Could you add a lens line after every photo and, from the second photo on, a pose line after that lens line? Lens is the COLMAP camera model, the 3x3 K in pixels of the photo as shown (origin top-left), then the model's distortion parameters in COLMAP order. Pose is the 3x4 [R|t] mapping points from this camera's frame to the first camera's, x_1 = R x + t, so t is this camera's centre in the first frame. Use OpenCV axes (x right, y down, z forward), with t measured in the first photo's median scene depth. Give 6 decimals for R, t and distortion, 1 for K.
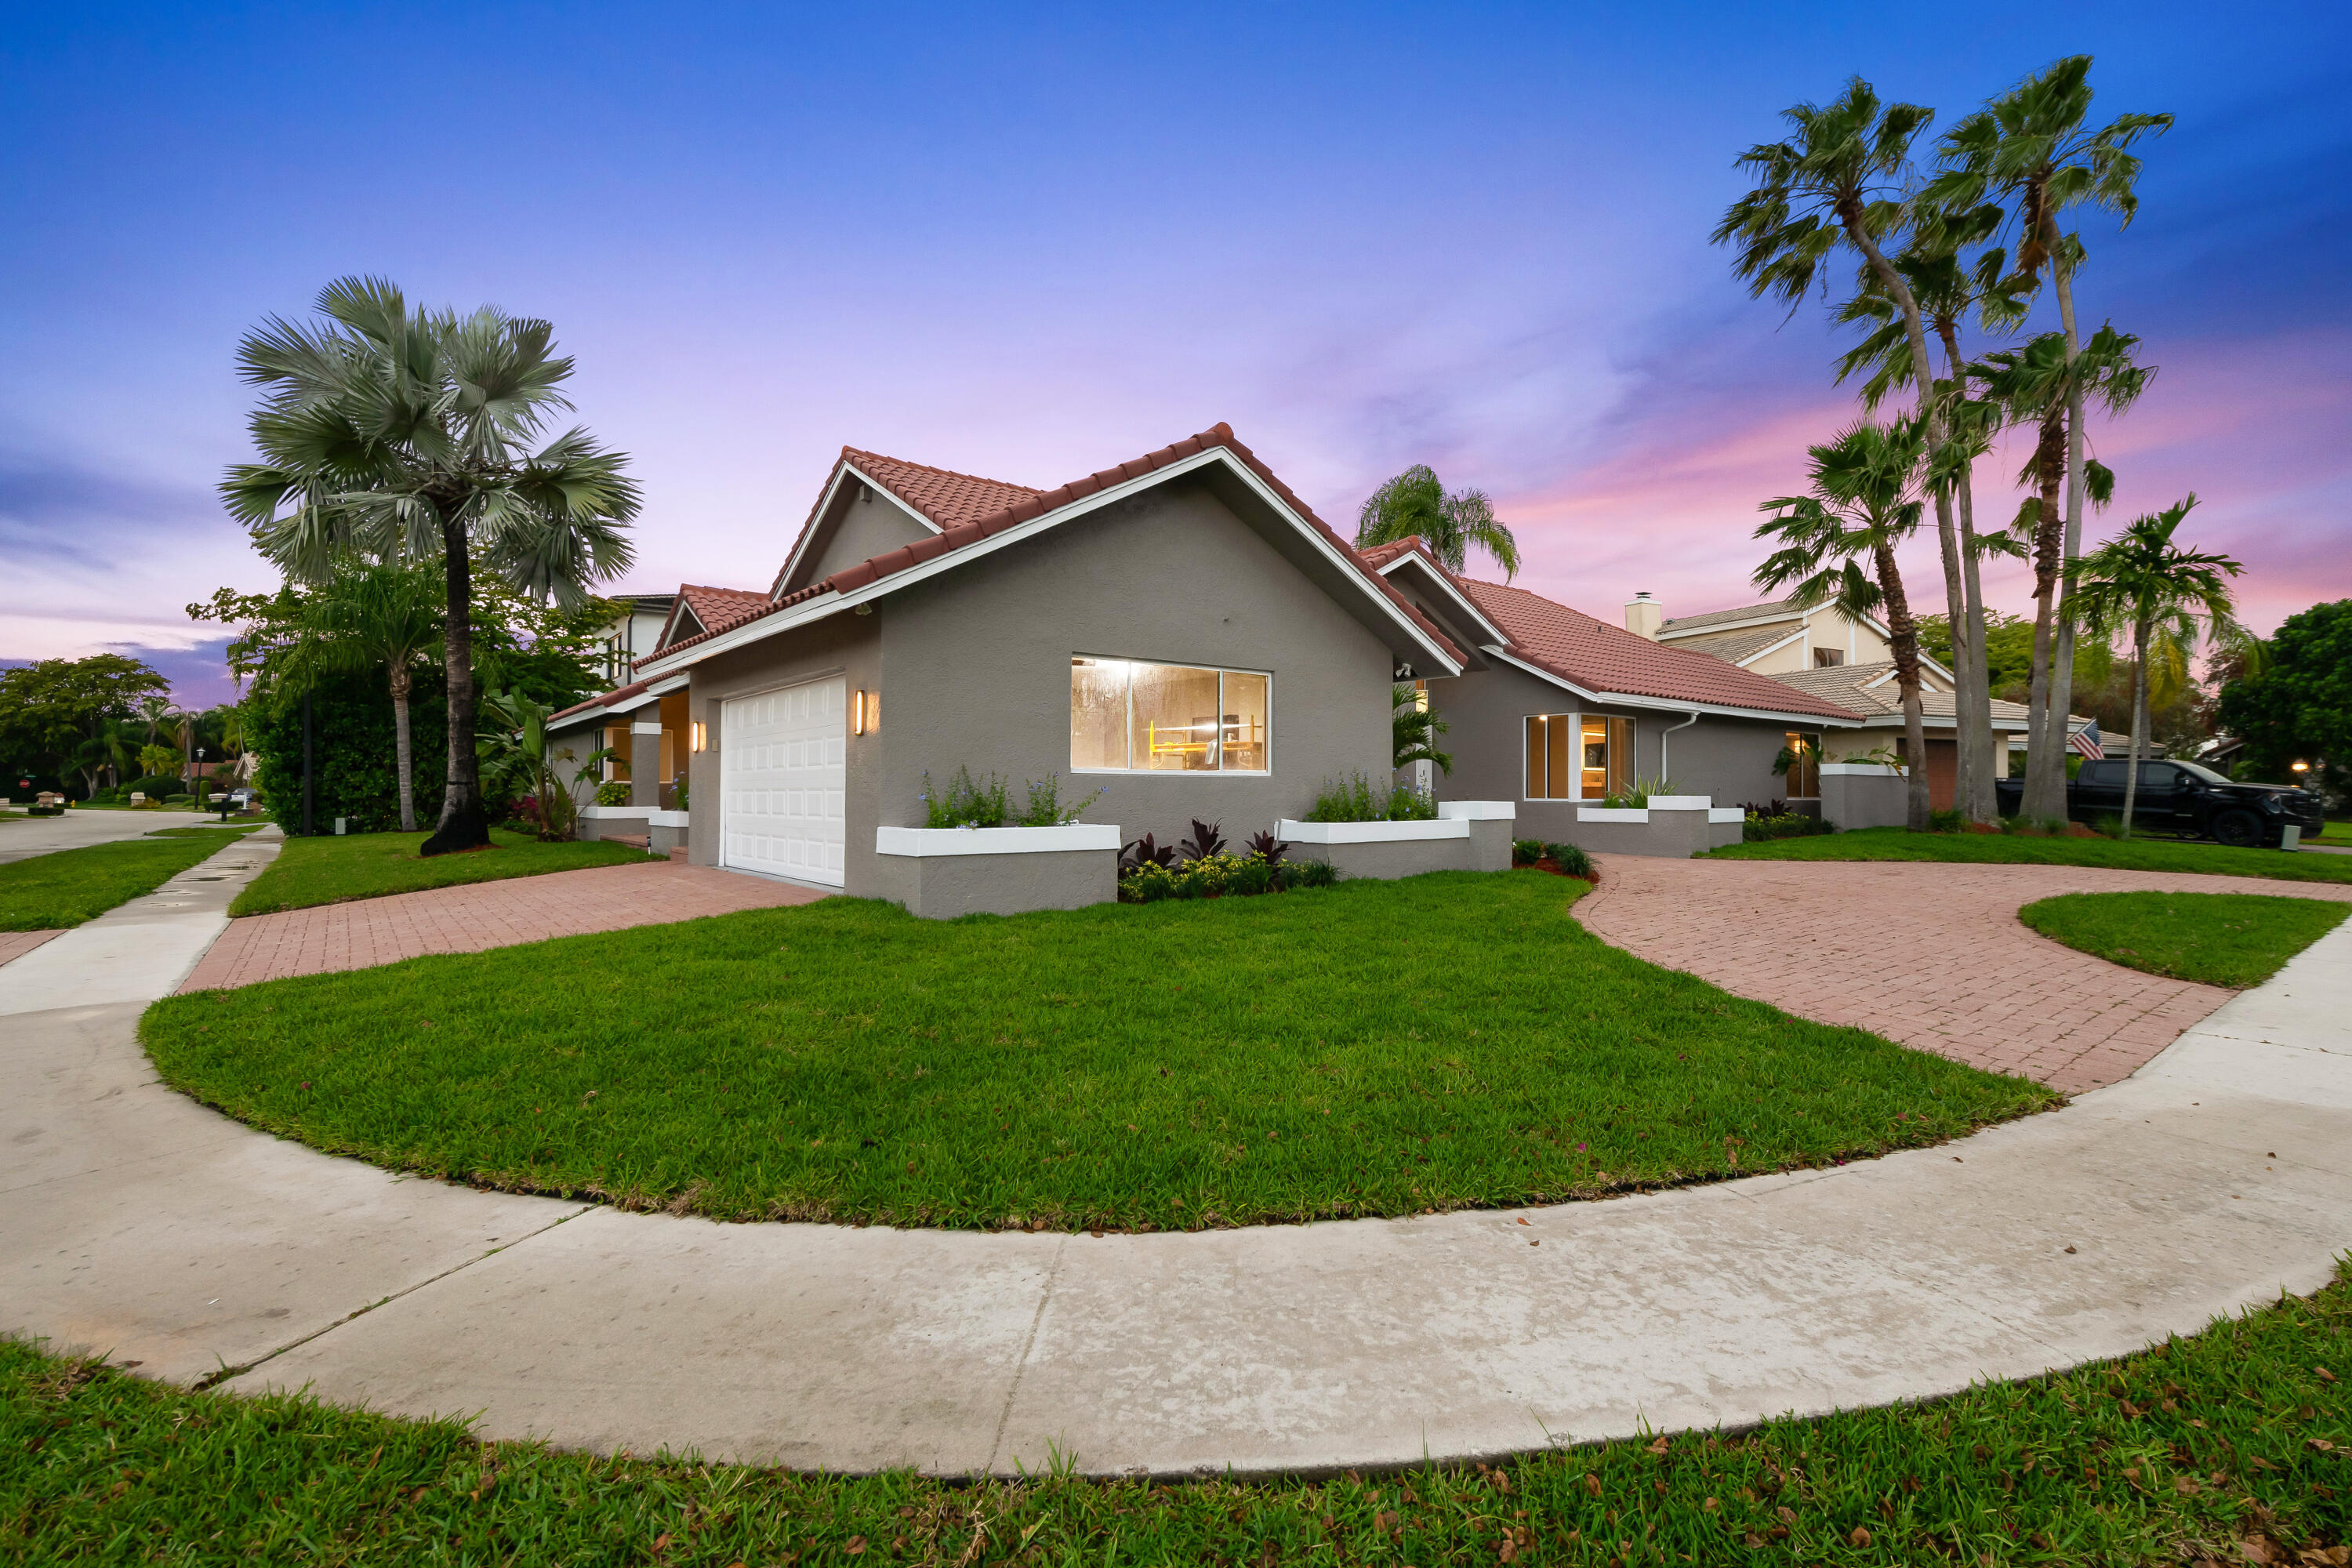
lens RADIAL K [[1044.9, 0, 1187.7], [0, 1044.9, 785.3], [0, 0, 1]] dist [0.002923, 0.000103]
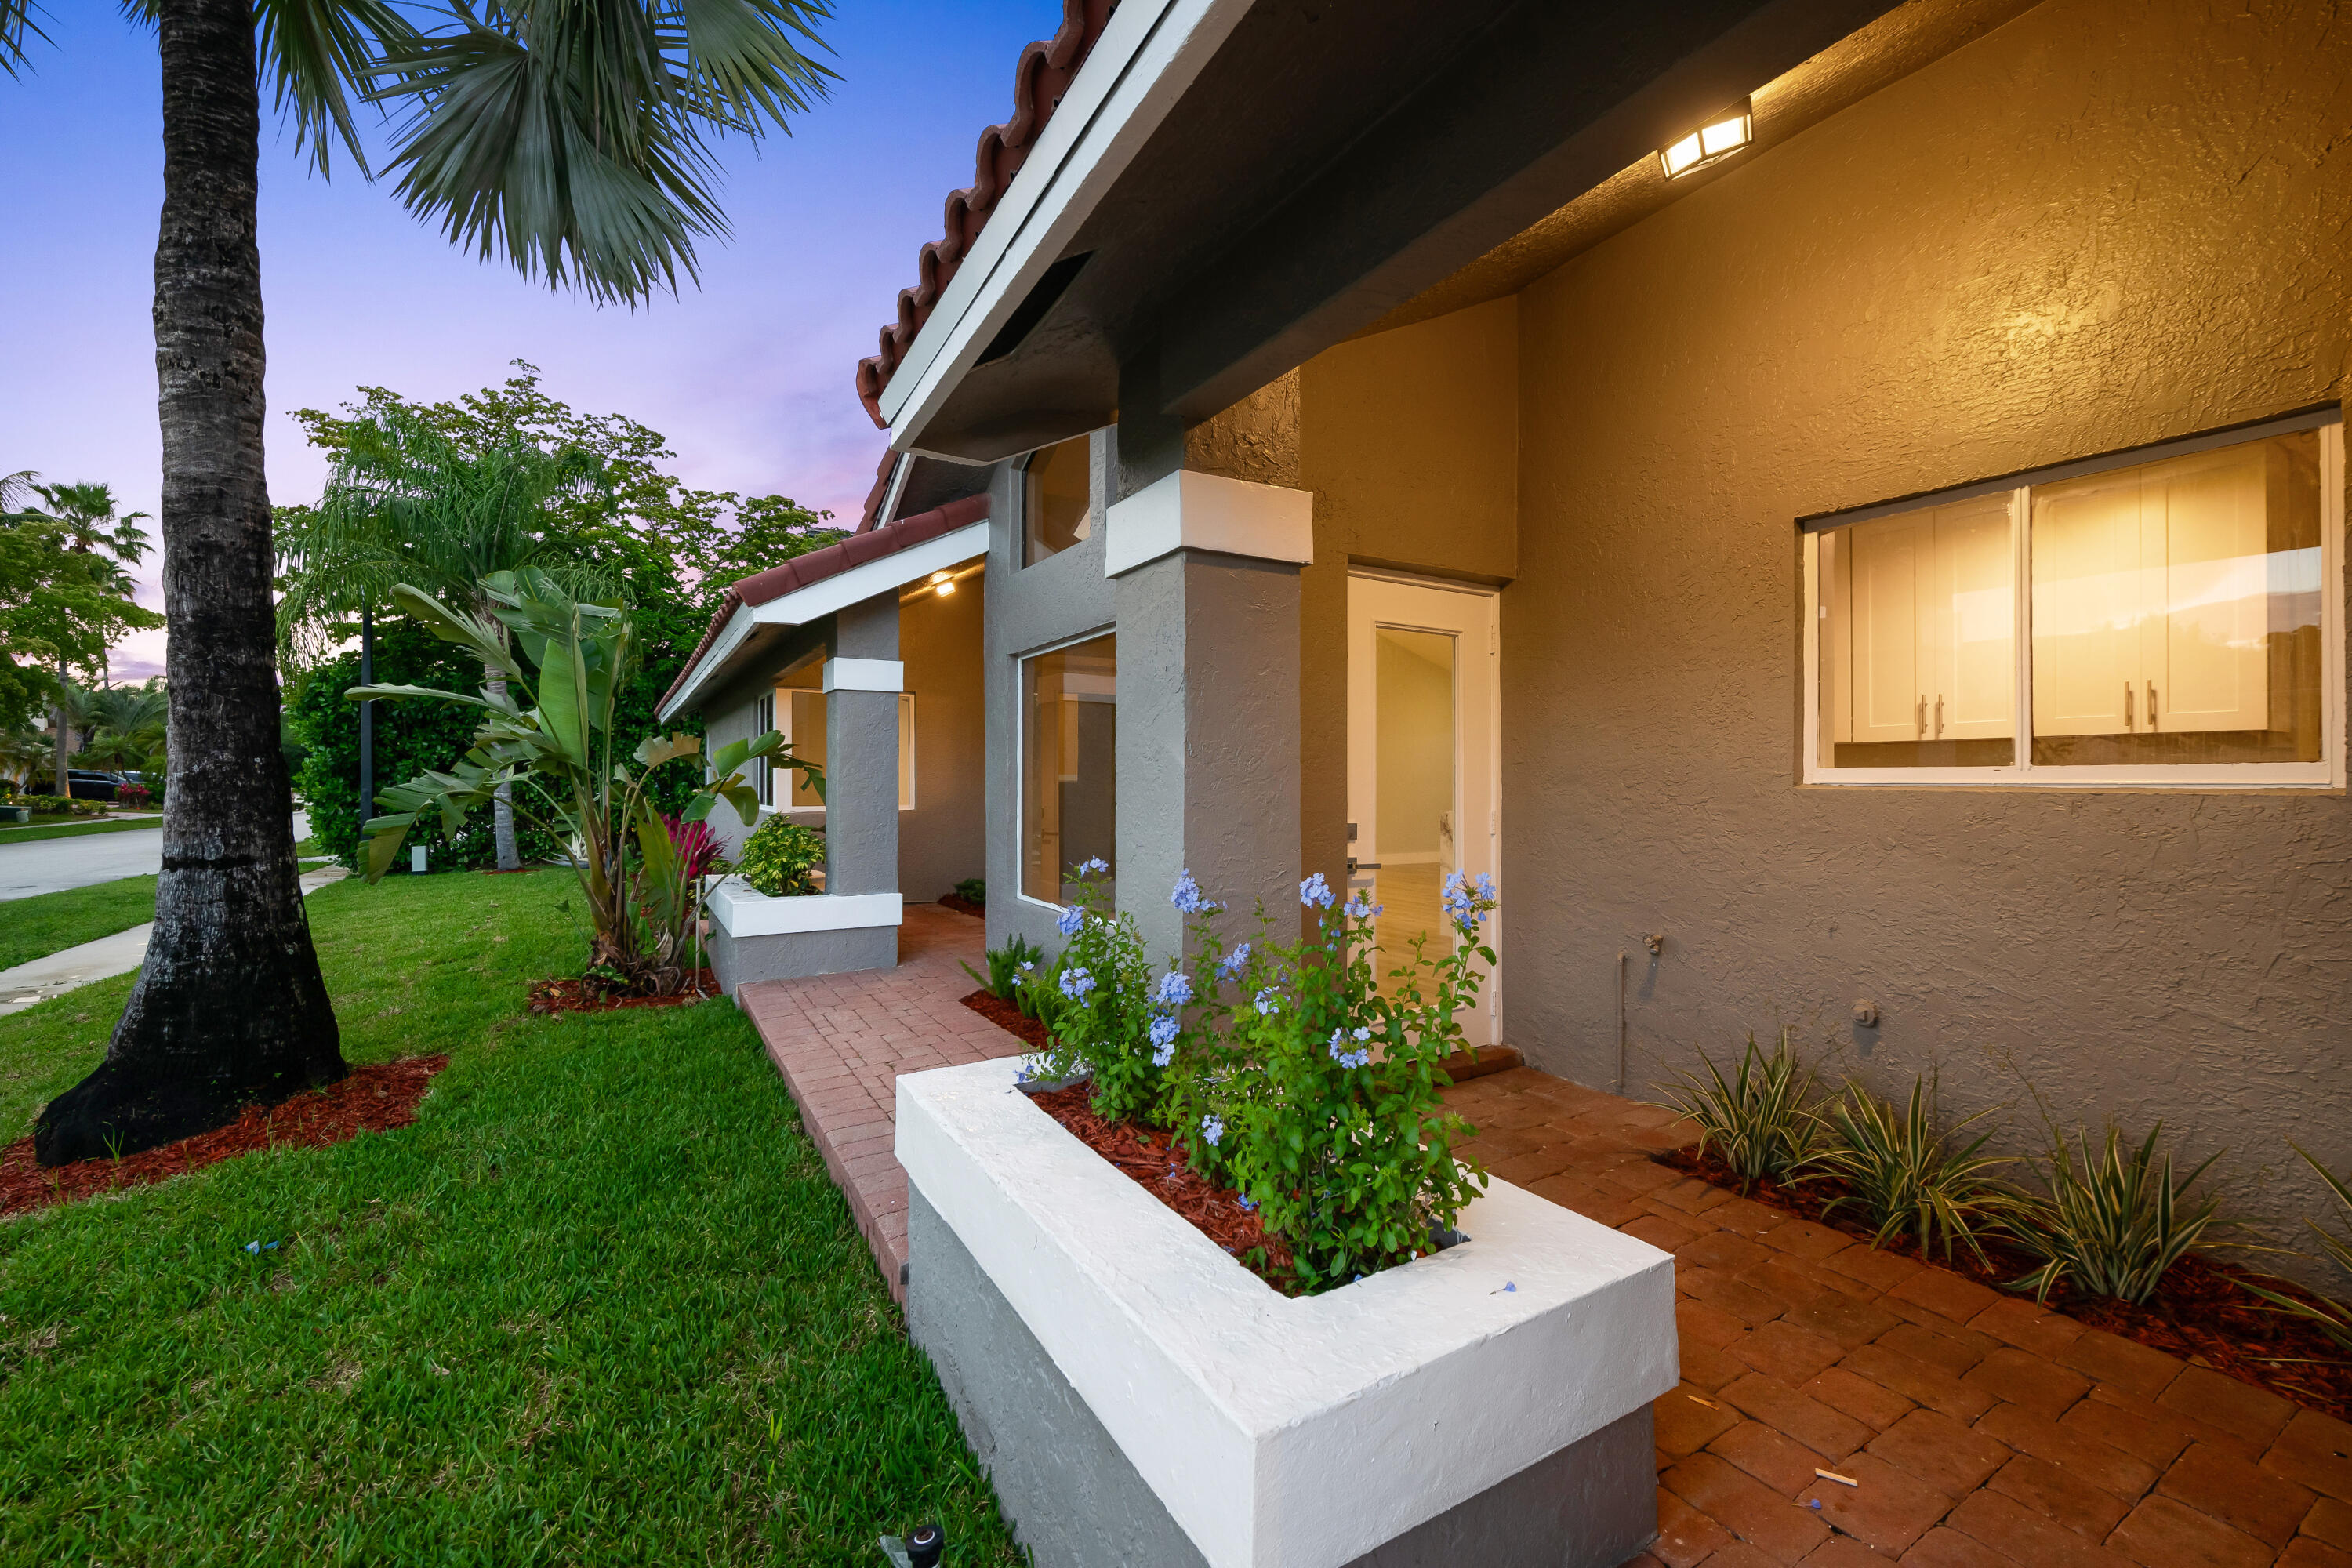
lens RADIAL K [[967.1, 0, 1173.8], [0, 967.1, 777.2], [0, 0, 1]] dist [-0.001590, -0.000058]
pose [[0.987487, -0.002671, -0.157679, -0.287011], [0.003823, 0.999968, 0.007004, -0.016588], [0.157656, -0.007519, 0.987466, 0.548318]]
